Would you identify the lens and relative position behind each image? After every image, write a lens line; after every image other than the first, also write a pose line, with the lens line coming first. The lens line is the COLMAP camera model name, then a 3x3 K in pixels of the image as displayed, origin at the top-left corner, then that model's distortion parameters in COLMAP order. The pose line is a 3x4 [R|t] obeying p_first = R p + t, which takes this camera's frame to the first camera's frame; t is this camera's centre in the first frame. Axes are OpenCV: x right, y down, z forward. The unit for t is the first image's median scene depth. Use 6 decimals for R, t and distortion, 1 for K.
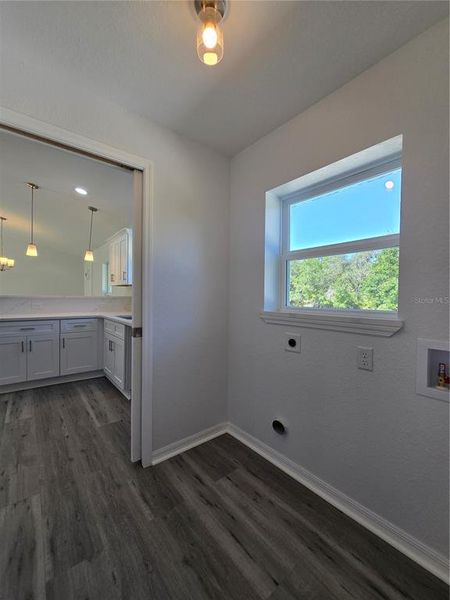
lens RADIAL K [[248.1, 0, 226.7], [0, 248.1, 300.8], [0, 0, 1]] dist [-0.007885, 0.002566]
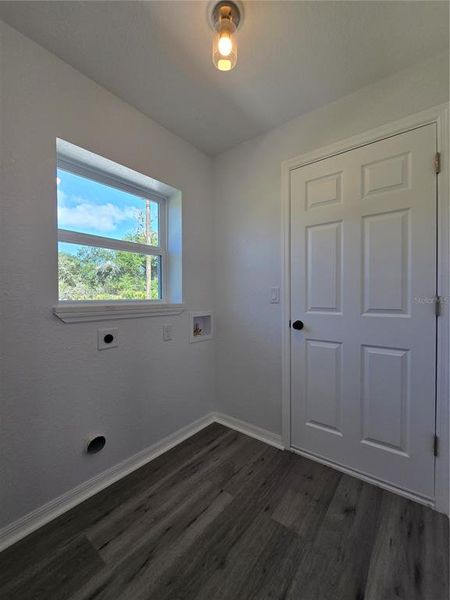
lens RADIAL K [[248.1, 0, 226.8], [0, 248.1, 296.6], [0, 0, 1]] dist [-0.007885, 0.002566]
pose [[-0.226494, -0.014509, 0.973905, -0.874869], [0.012945, 0.999756, 0.017904, 0.006365], [-0.973927, 0.016663, -0.226251, 0.955911]]
